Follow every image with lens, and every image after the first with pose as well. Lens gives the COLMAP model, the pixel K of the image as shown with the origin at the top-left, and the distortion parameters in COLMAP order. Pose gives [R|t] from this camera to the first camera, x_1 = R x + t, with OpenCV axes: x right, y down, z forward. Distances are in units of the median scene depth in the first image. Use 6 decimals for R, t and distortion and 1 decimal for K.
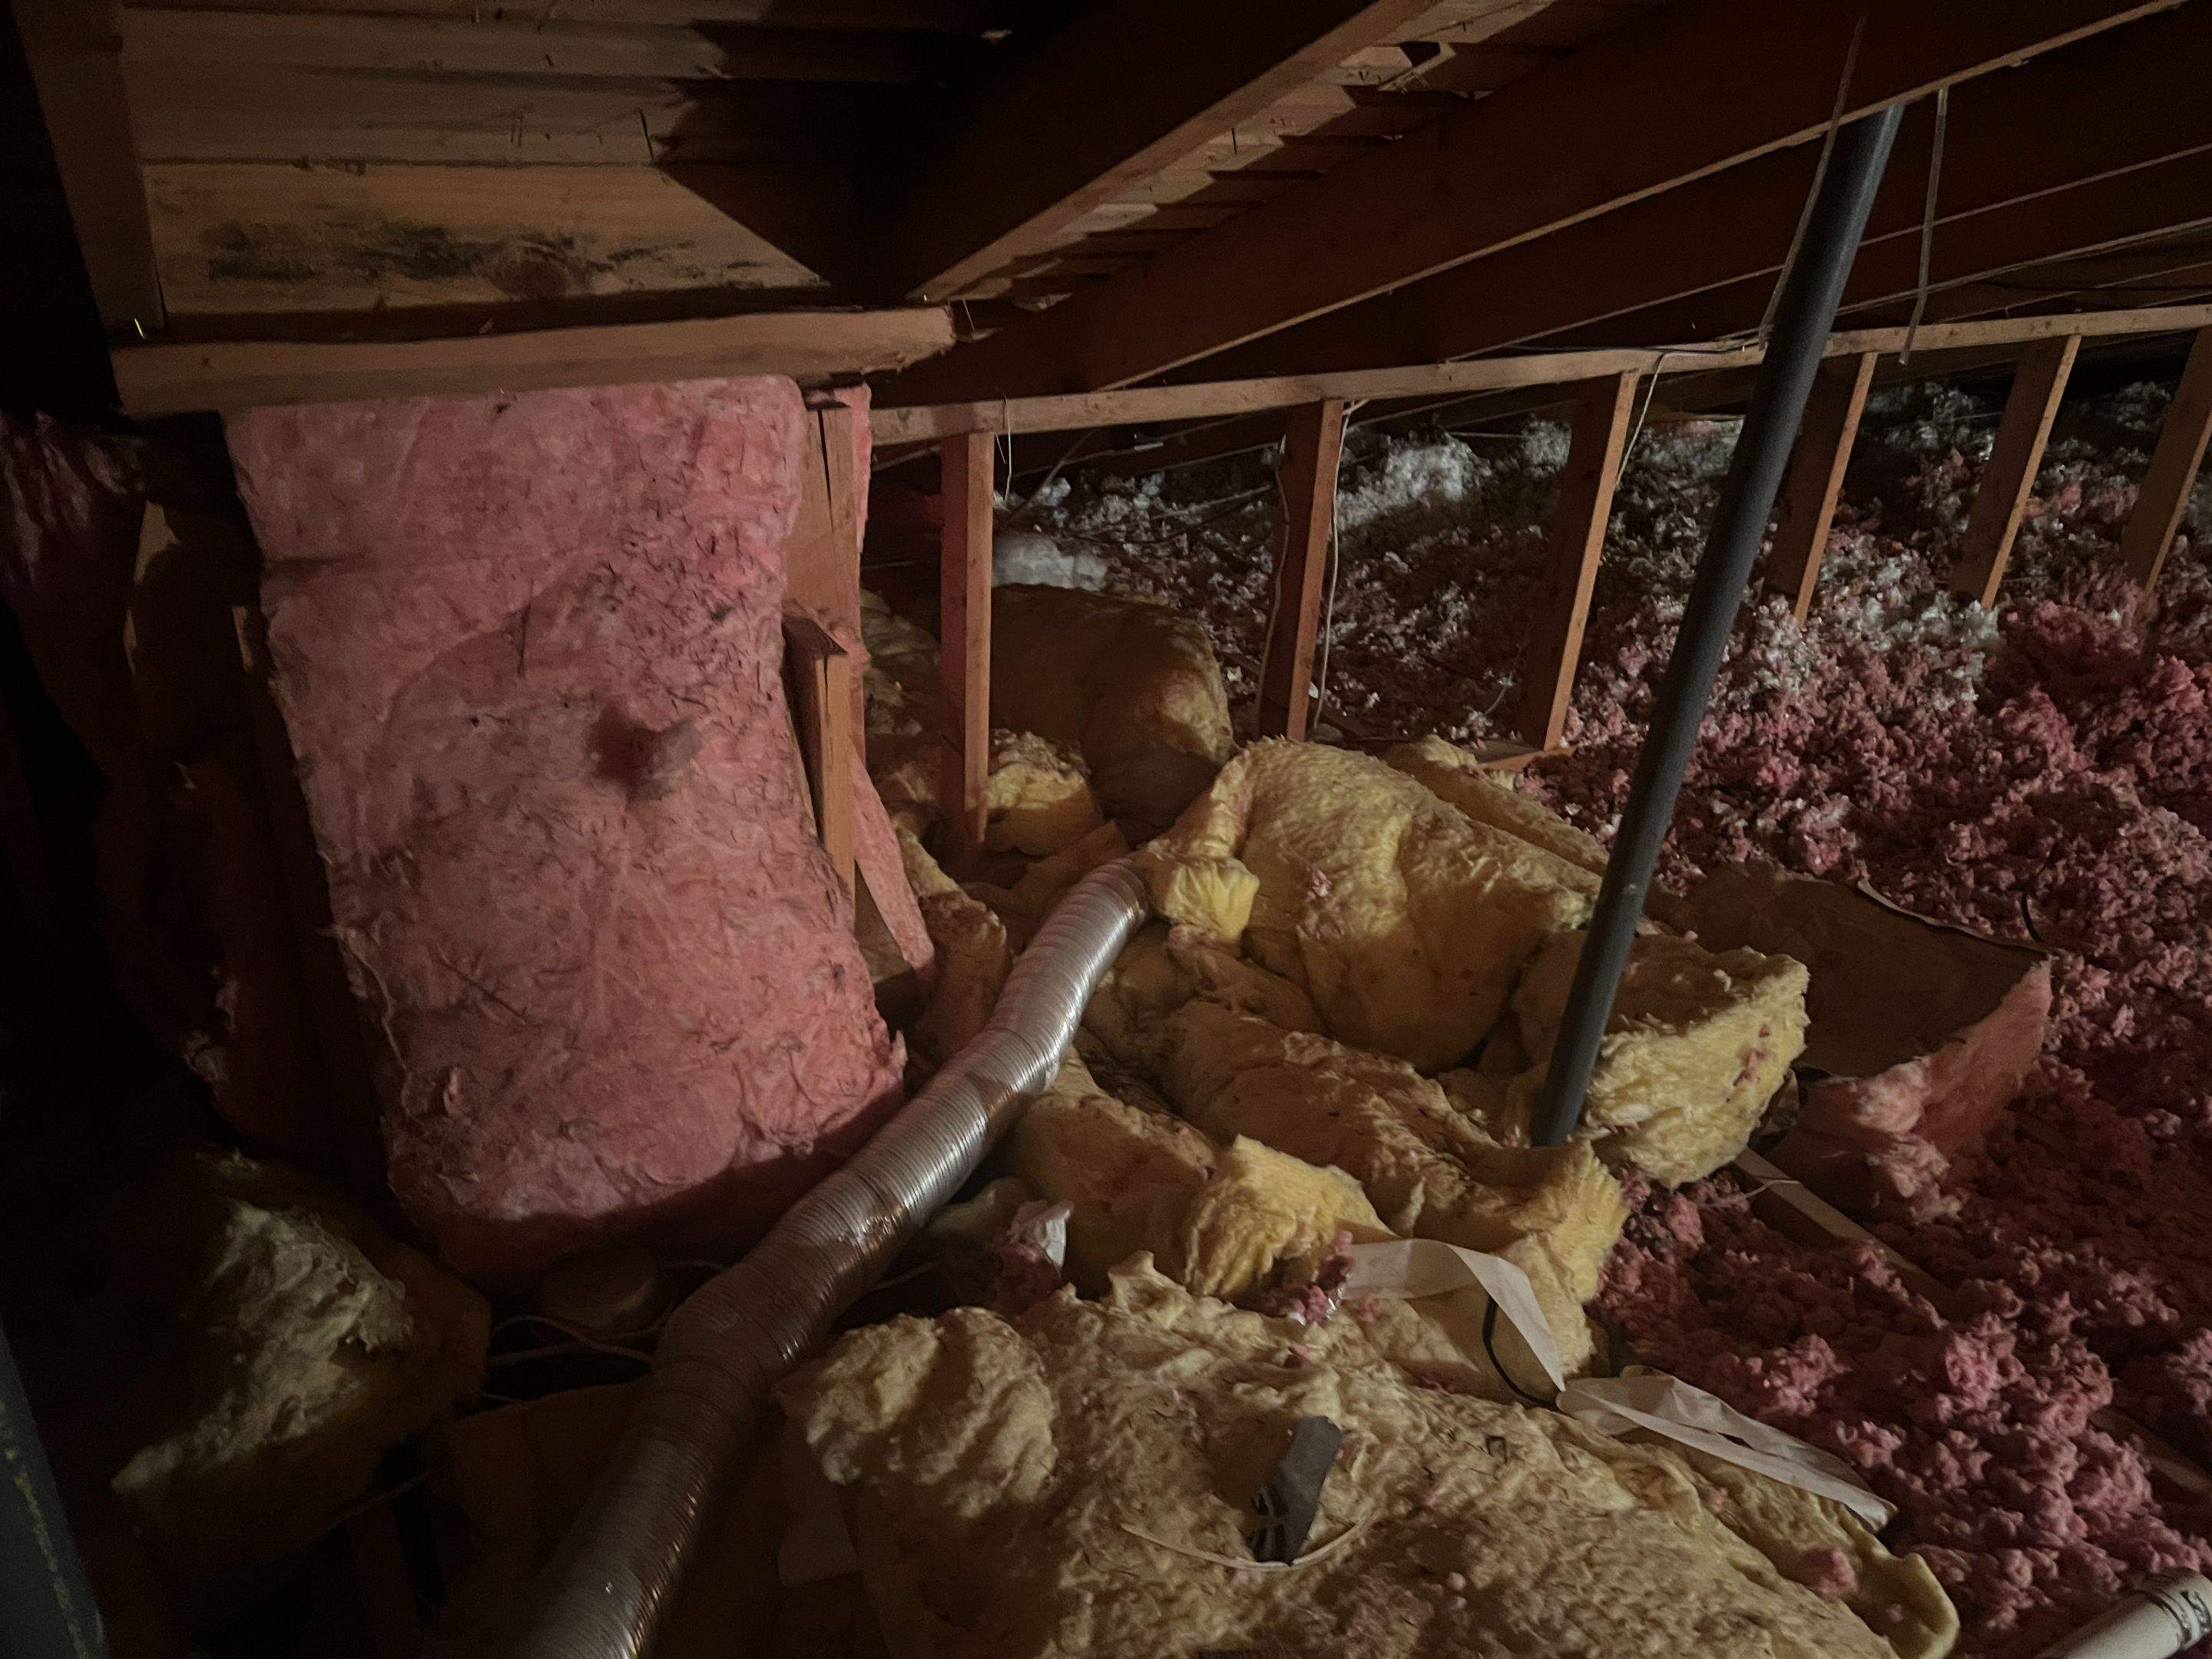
lens RADIAL K [[1626.9, 0, 1106.0], [0, 1626.9, 829.5], [0, 0, 1]] dist [0.038872, -0.049550]
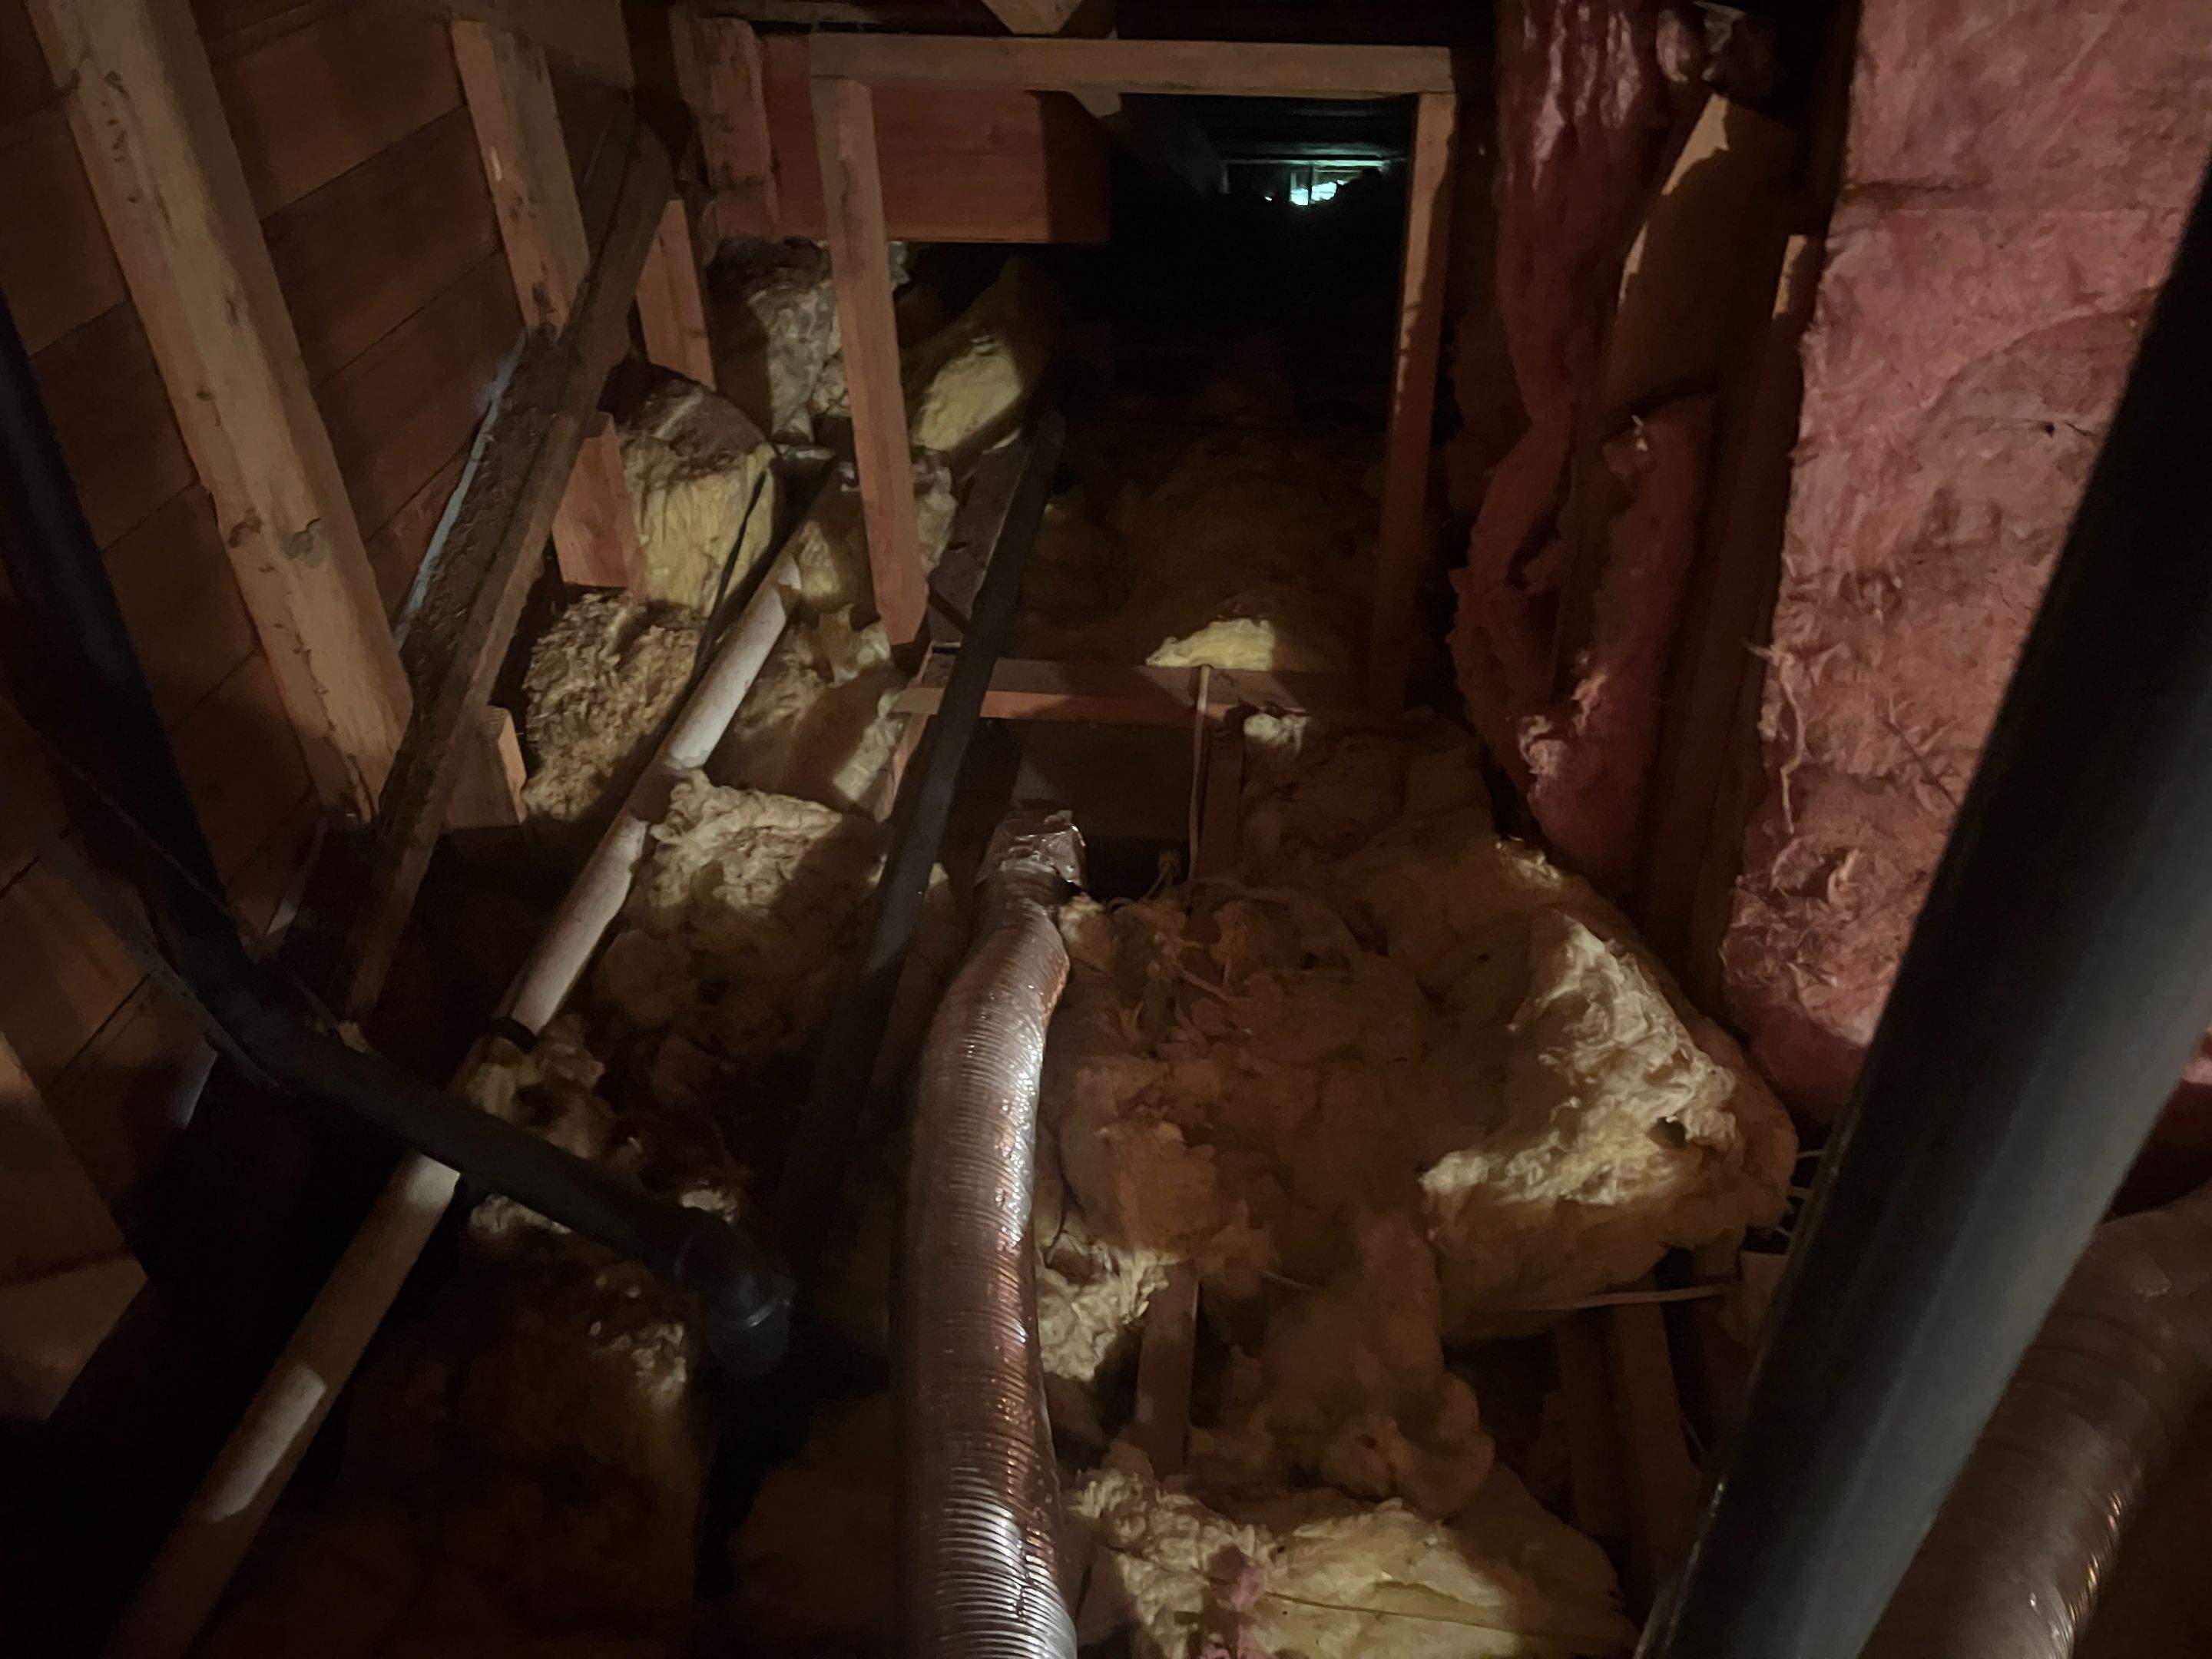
lens RADIAL K [[1630.4, 0, 1107.6], [0, 1630.4, 789.2], [0, 0, 1]] dist [0.037921, -0.045124]
pose [[0.812634, 0.288034, -0.506619, -0.279851], [-0.213109, 0.955986, 0.201684, 0.029654], [0.542412, -0.055930, 0.838249, 0.108504]]
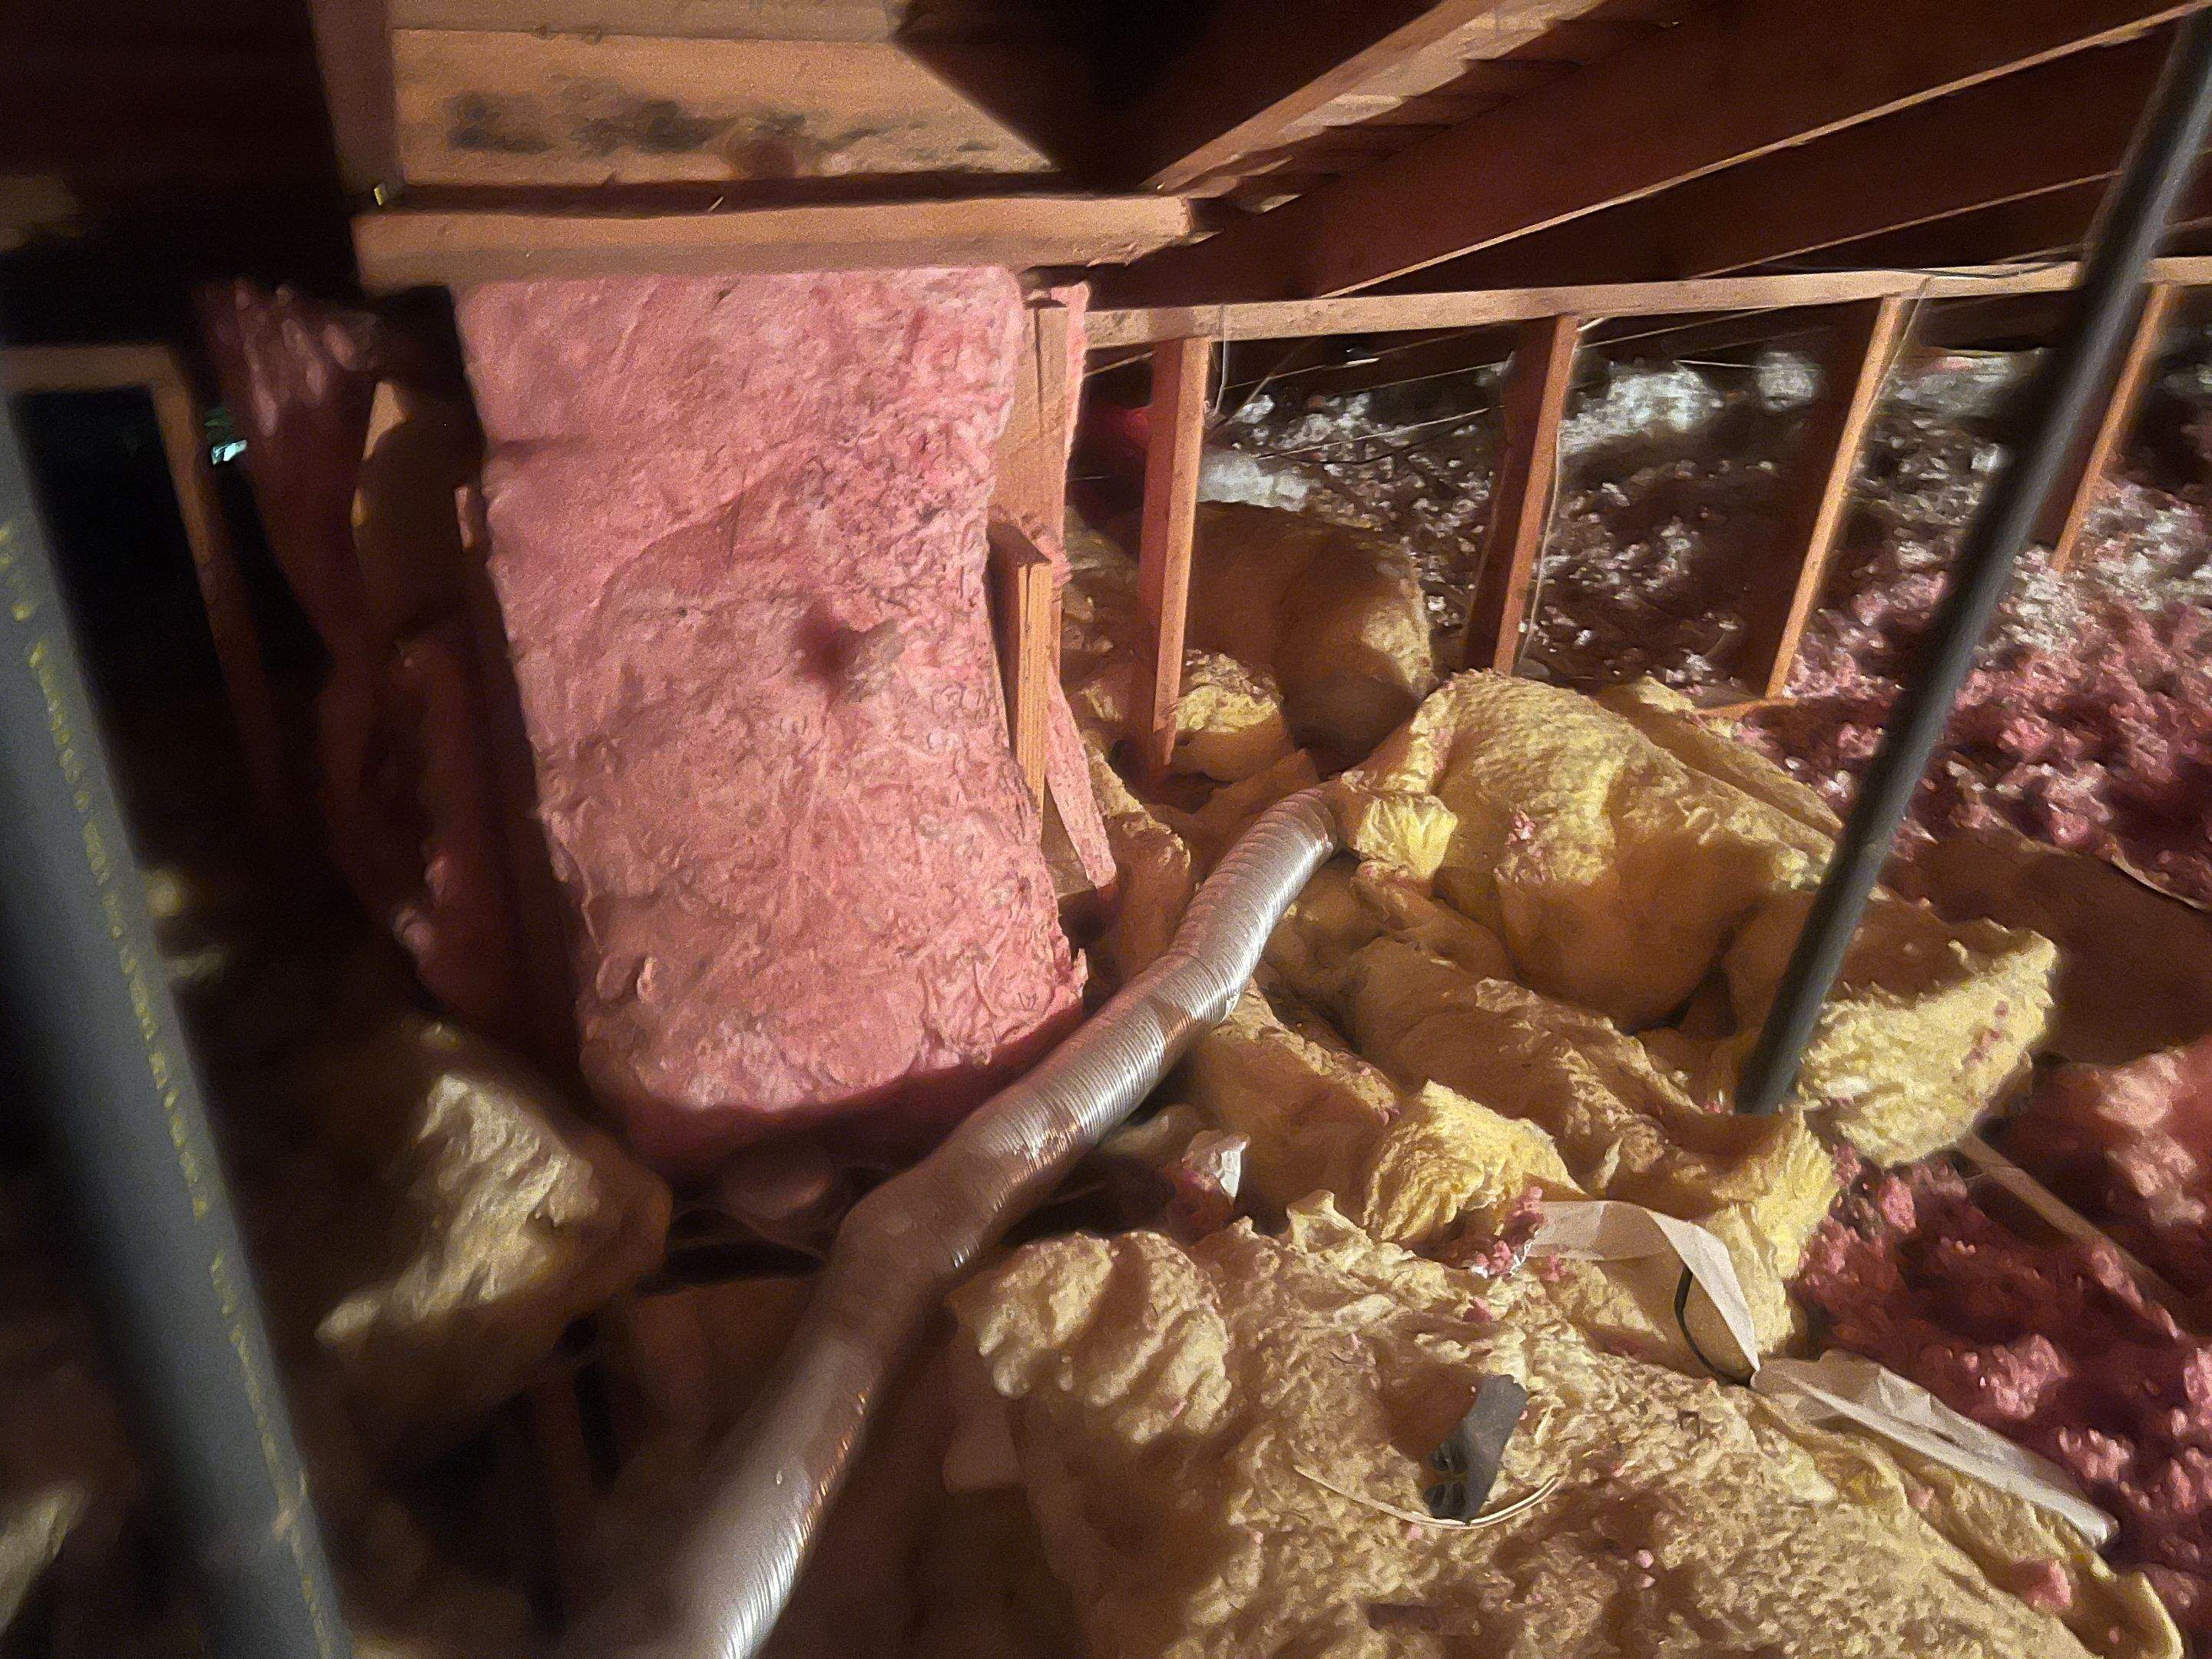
lens RADIAL K [[1626.9, 0, 1106.0], [0, 1626.9, 829.5], [0, 0, 1]] dist [0.038872, -0.049550]
pose [[0.993538, 0.058710, -0.097137, -0.022611], [-0.054406, 0.997441, 0.046379, 0.005522], [0.099612, -0.040795, 0.994190, 0.026497]]
